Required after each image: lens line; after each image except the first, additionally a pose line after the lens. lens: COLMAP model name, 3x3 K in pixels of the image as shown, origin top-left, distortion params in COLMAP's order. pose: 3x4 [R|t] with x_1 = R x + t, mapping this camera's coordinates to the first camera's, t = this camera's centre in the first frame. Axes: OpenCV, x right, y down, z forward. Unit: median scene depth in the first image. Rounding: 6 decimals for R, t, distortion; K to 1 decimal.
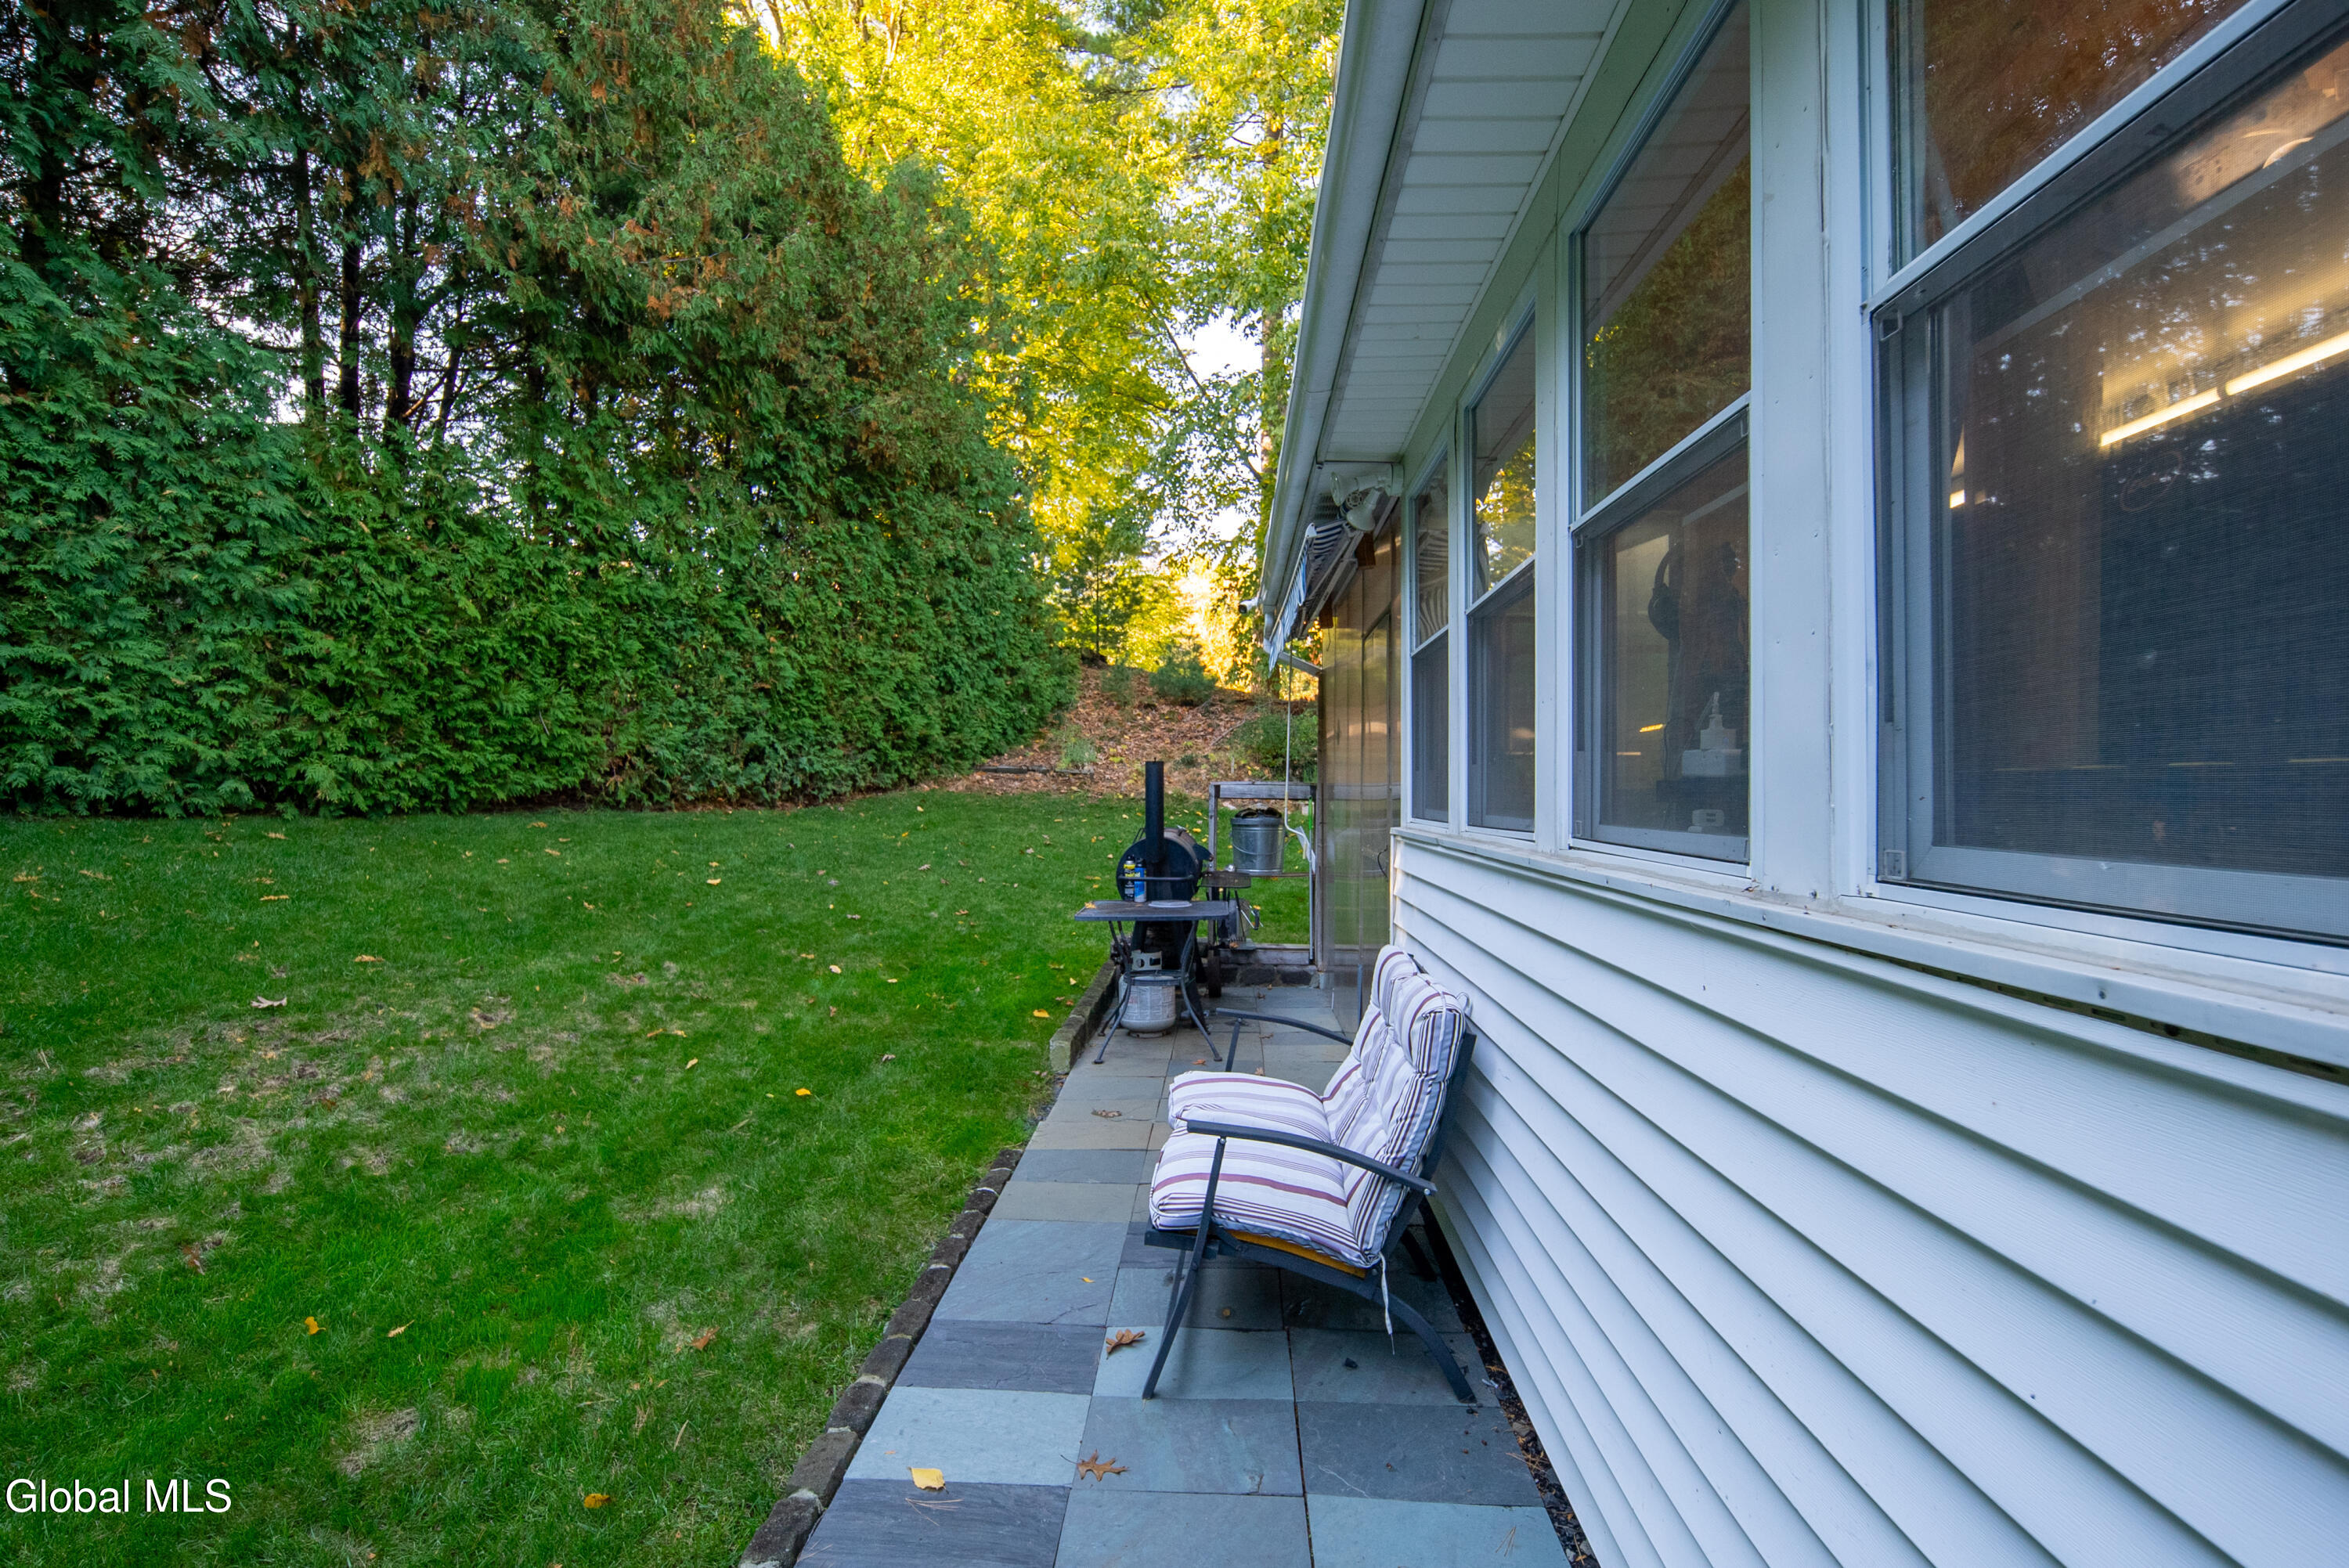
lens RADIAL K [[1040.3, 0, 1166.0], [0, 1040.3, 790.3], [0, 0, 1]] dist [-0.000383, -0.000250]
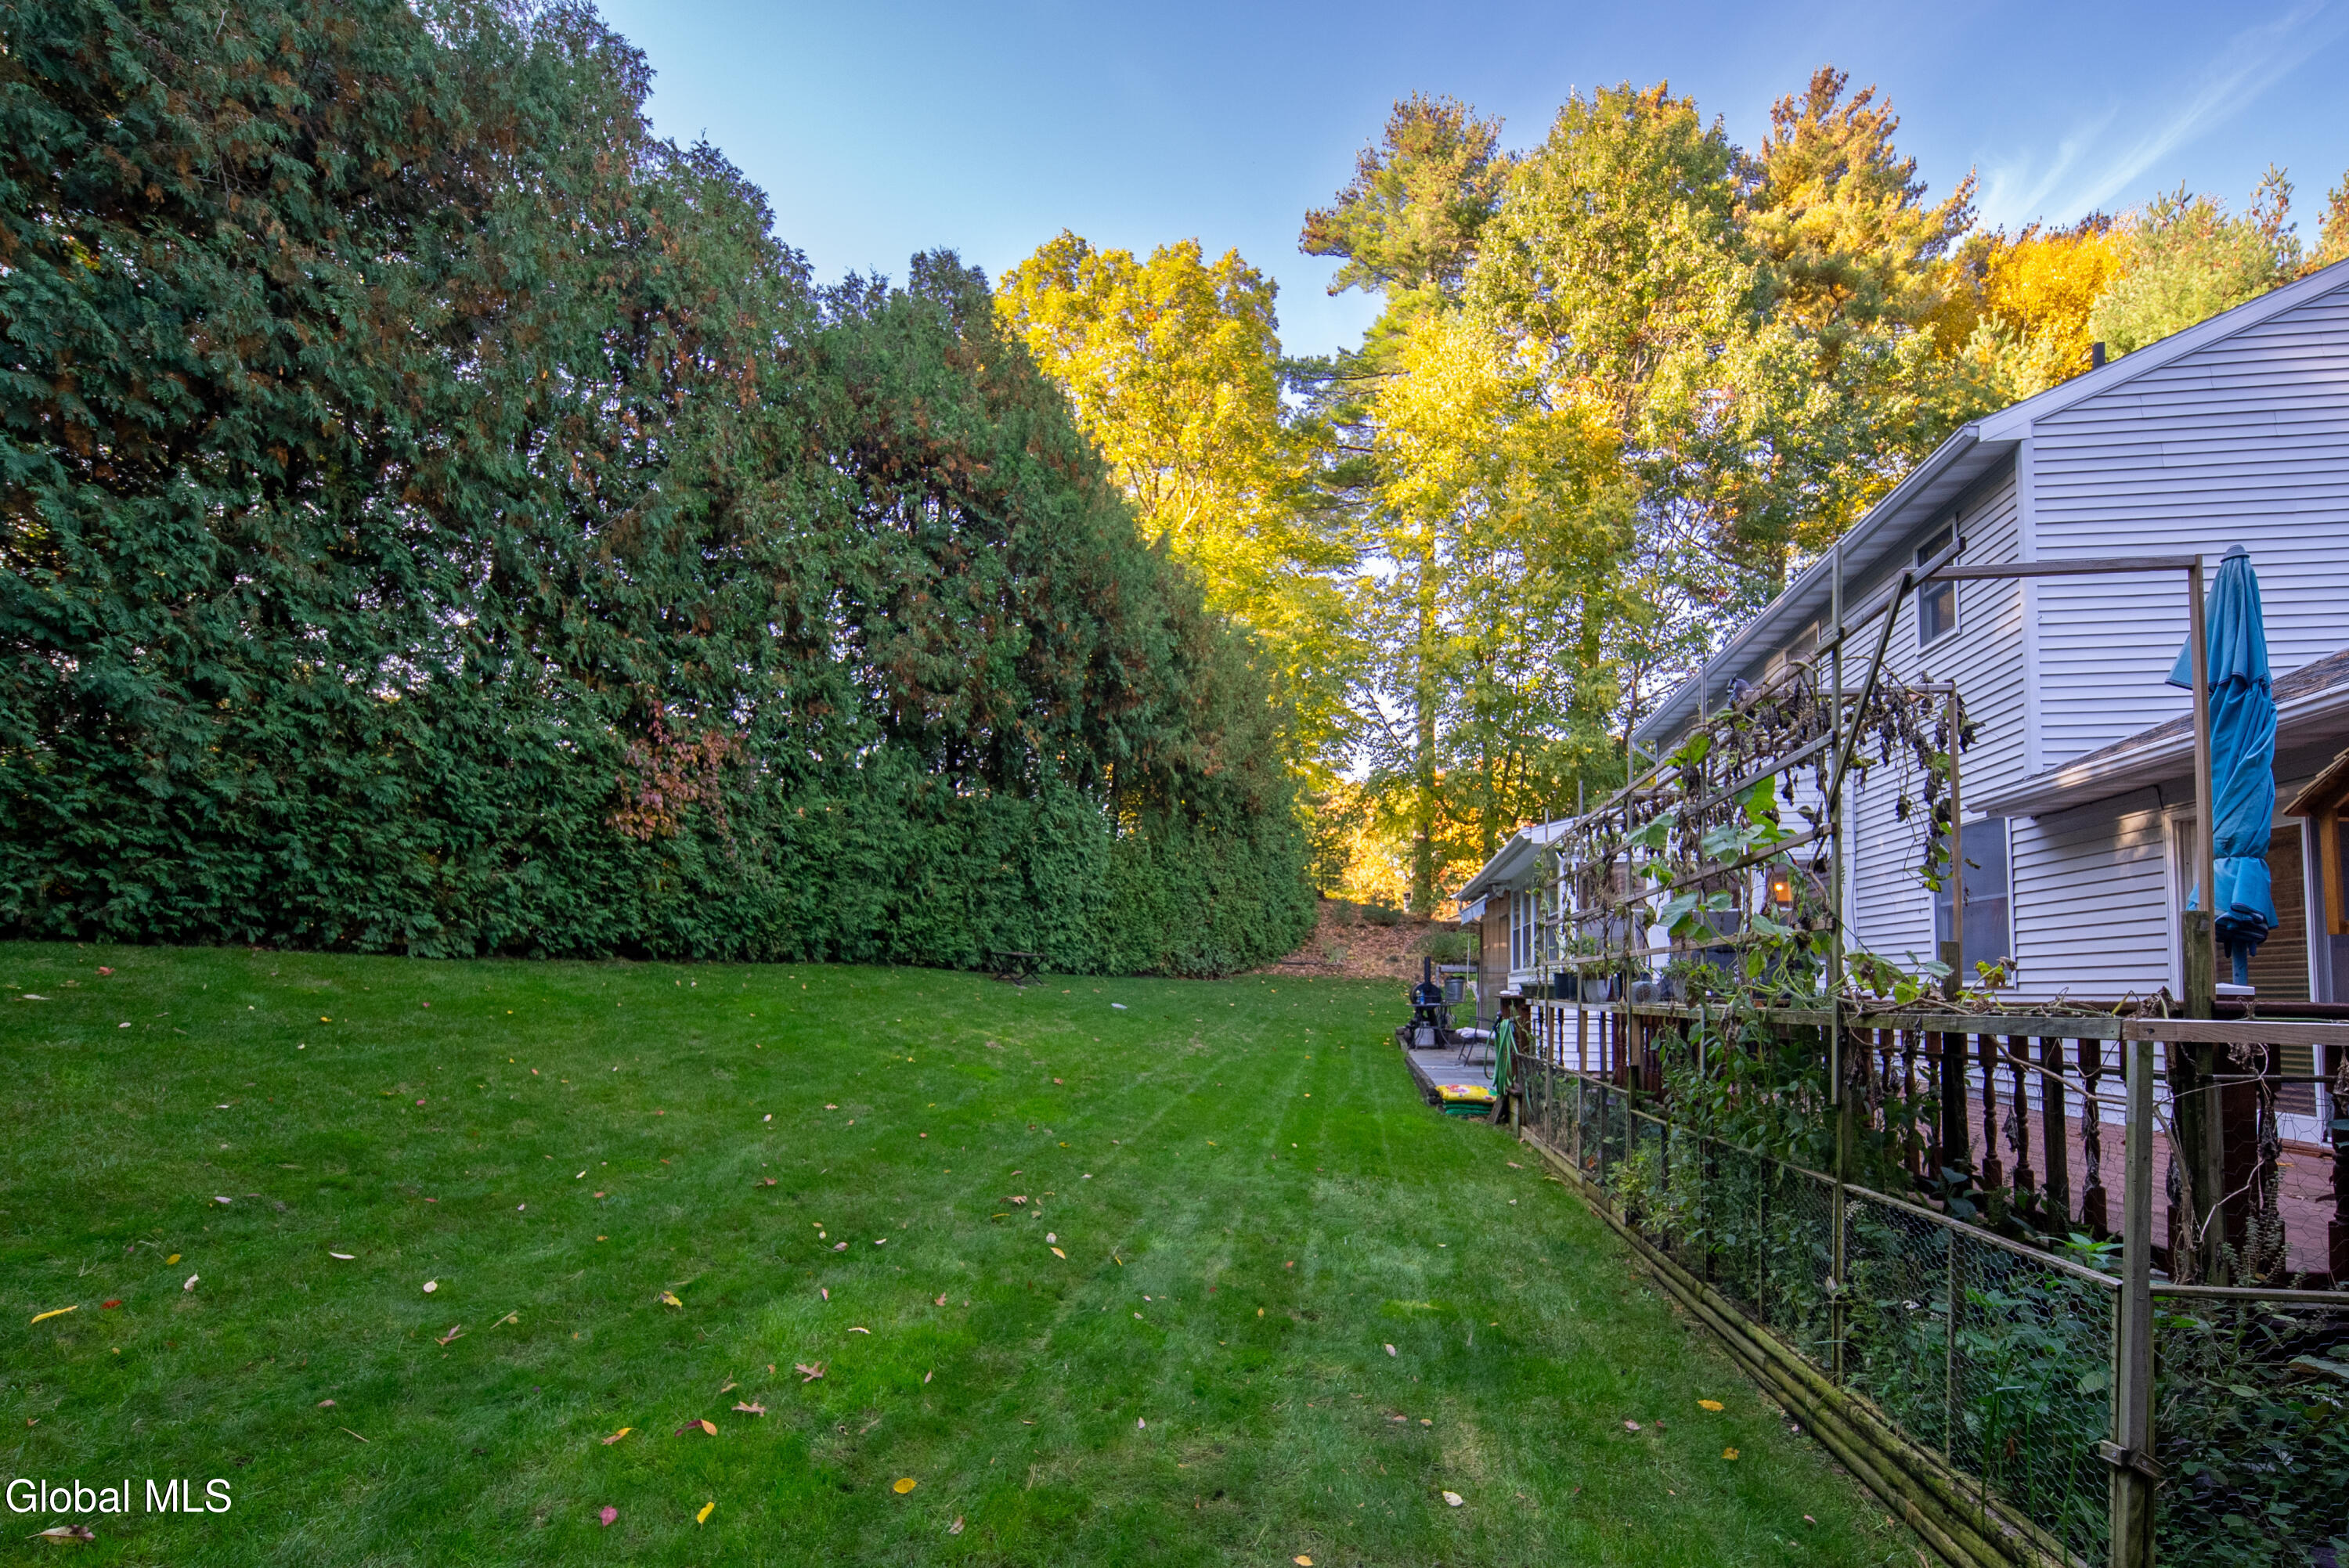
lens RADIAL K [[1031.5, 0, 1206.2], [0, 1031.5, 952.2], [0, 0, 1]] dist [-0.001674, -0.000388]
pose [[0.997012, 0.006023, -0.077007, -0.185202], [-0.008889, 0.999279, -0.036921, 0.032414], [0.076729, 0.037495, 0.996347, -0.892538]]
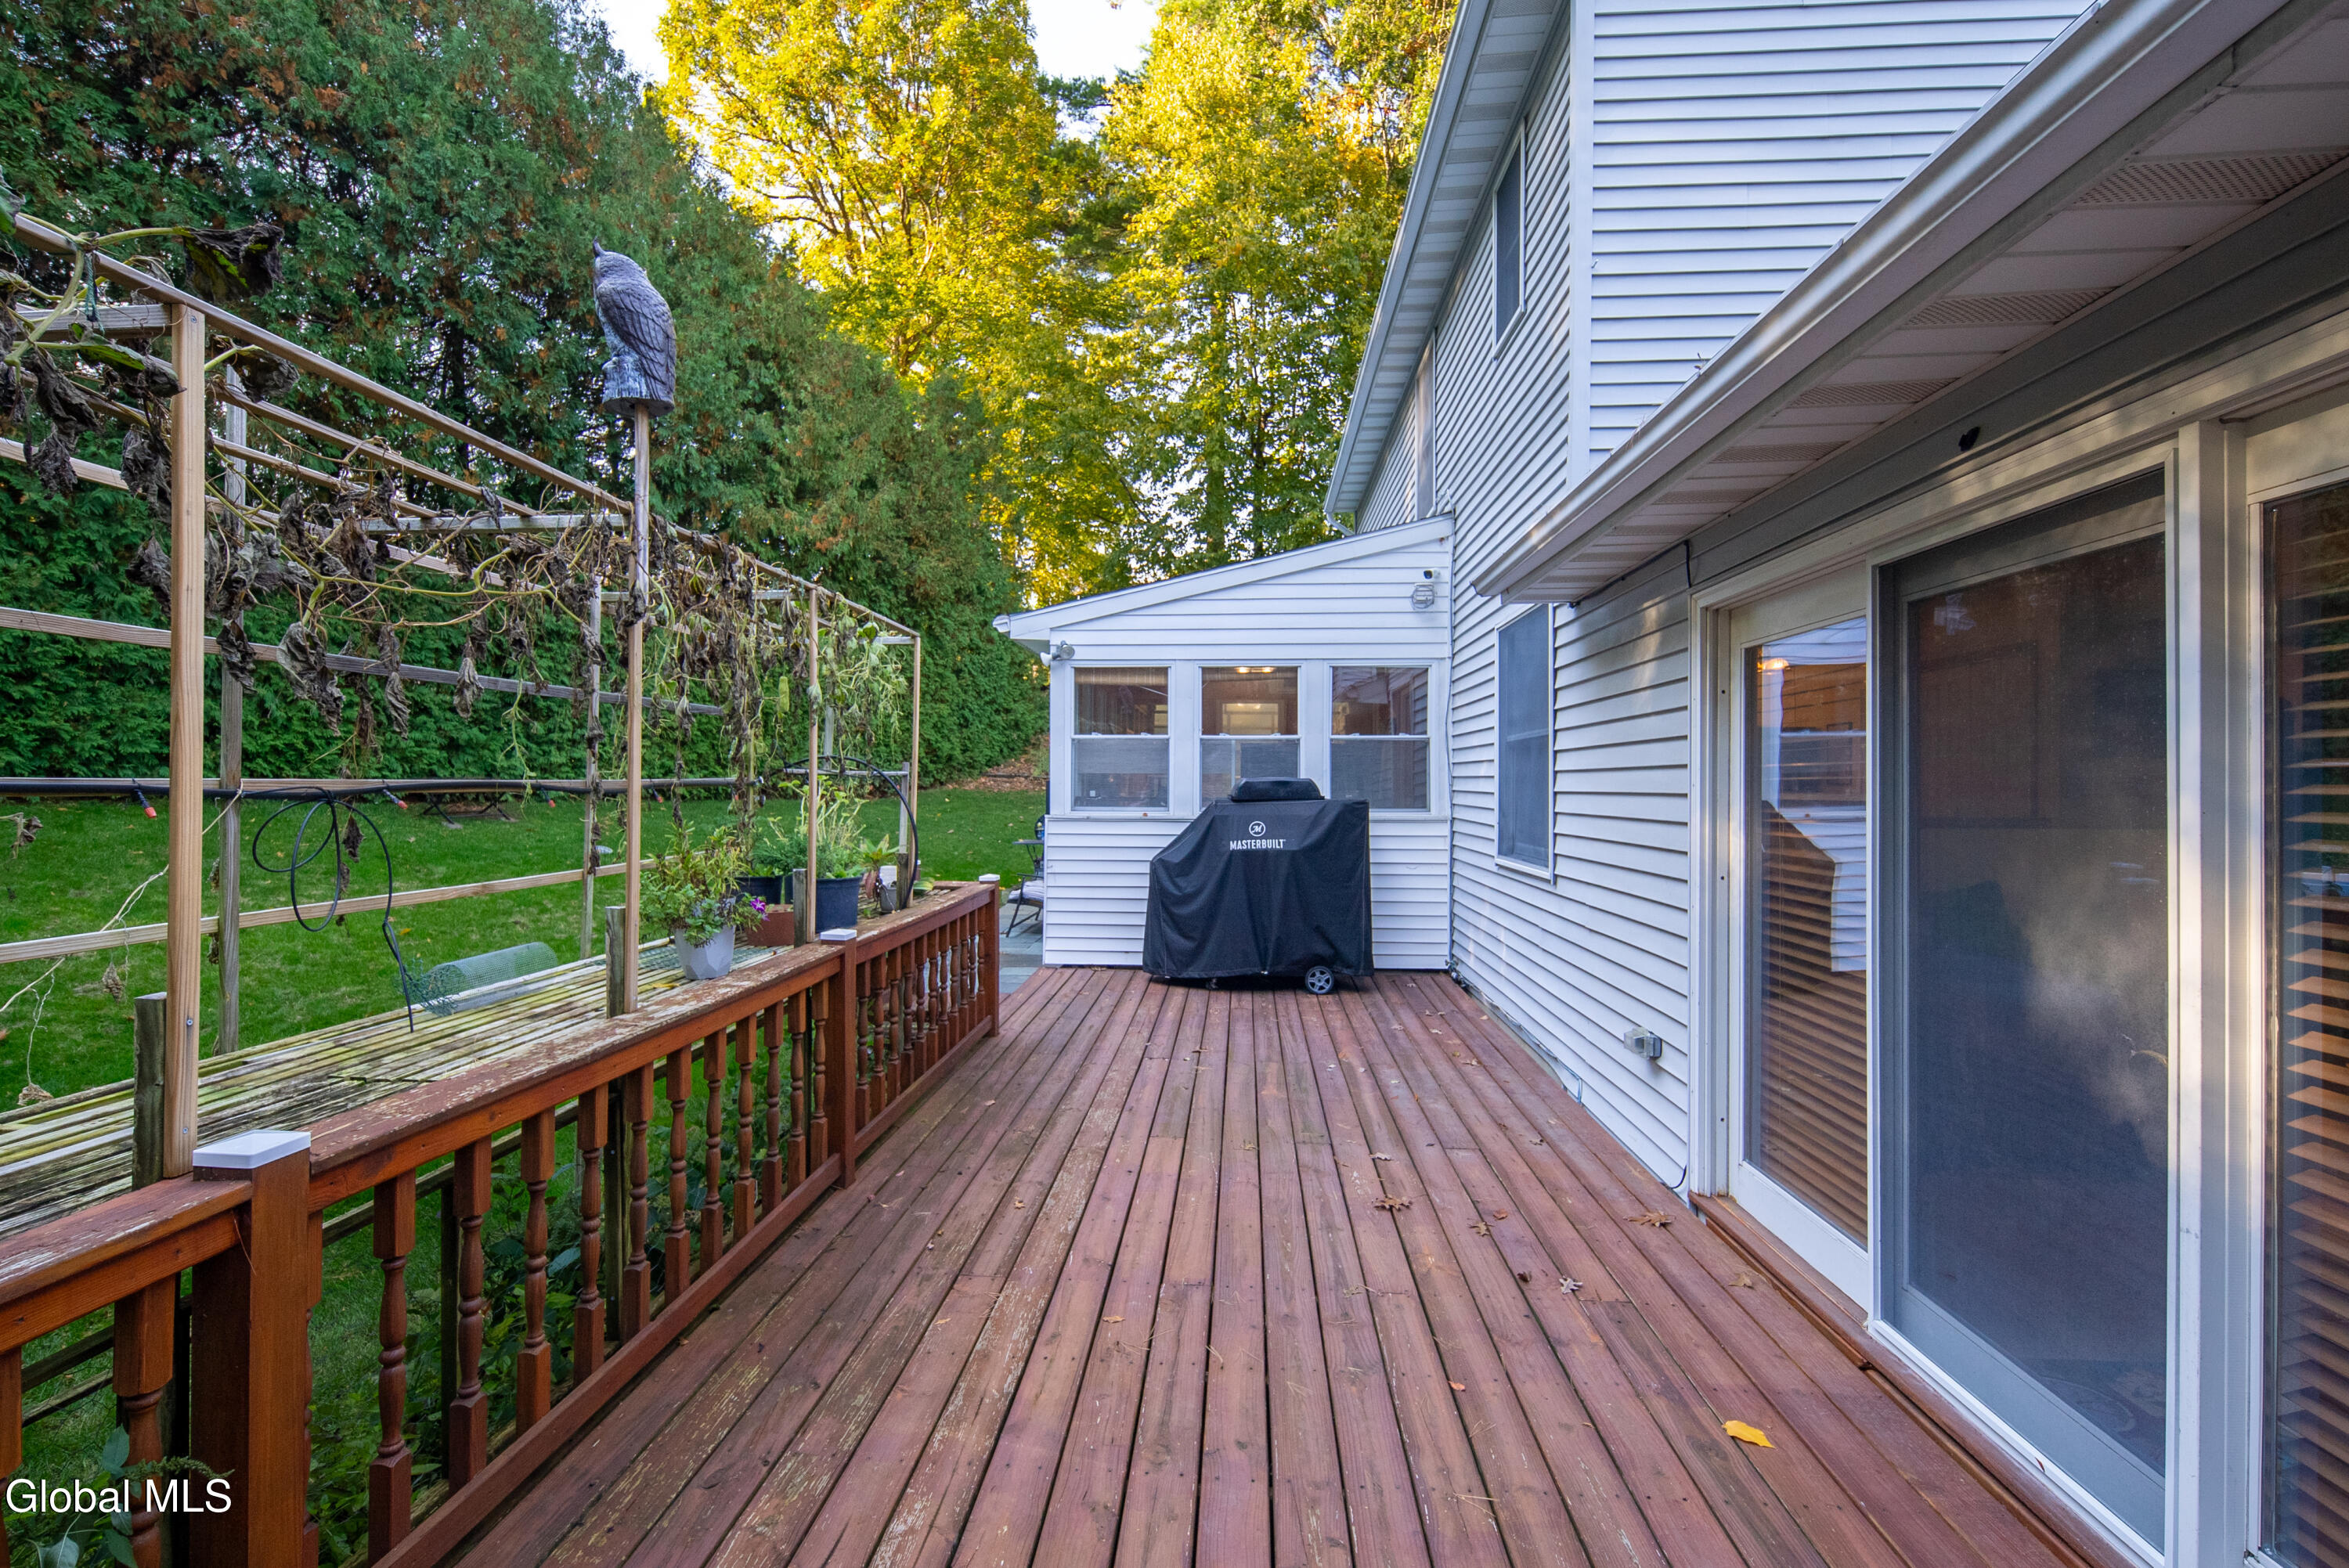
lens RADIAL K [[1040.3, 0, 1166.0], [0, 1040.3, 790.3], [0, 0, 1]] dist [-0.000383, -0.000250]
pose [[0.999809, 0.010798, -0.016268, 0.130228], [-0.010703, 0.999925, 0.005922, -0.010428], [0.016331, -0.005746, 0.999850, -0.611145]]
